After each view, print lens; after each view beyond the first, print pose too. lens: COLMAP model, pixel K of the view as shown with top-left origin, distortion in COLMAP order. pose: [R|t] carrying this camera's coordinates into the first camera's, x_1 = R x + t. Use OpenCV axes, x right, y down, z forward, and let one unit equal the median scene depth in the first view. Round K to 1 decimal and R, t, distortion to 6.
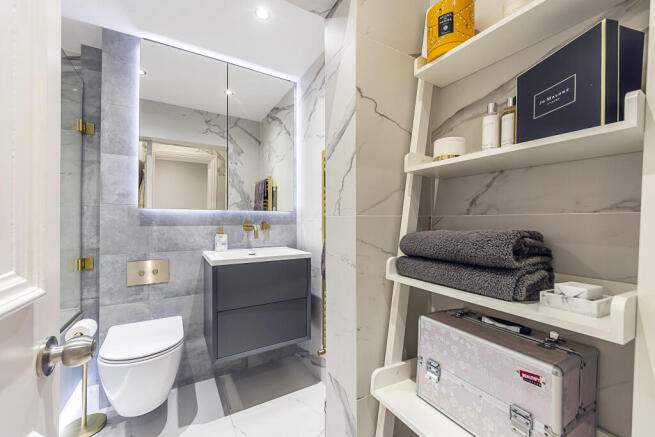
lens RADIAL K [[274.1, 0, 336.9], [0, 274.1, 221.8], [0, 0, 1]] dist [-0.000151, -0.000133]
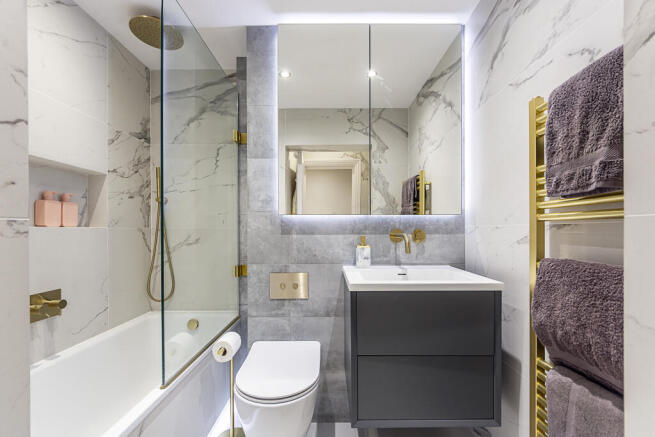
lens RADIAL K [[274.1, 0, 336.9], [0, 274.1, 221.8], [0, 0, 1]] dist [-0.000151, -0.000133]
pose [[0.873825, -0.013866, -0.486043, -0.100387], [0.001499, 0.999665, -0.025825, -0.003103], [0.486238, 0.021838, 0.873553, 0.263928]]
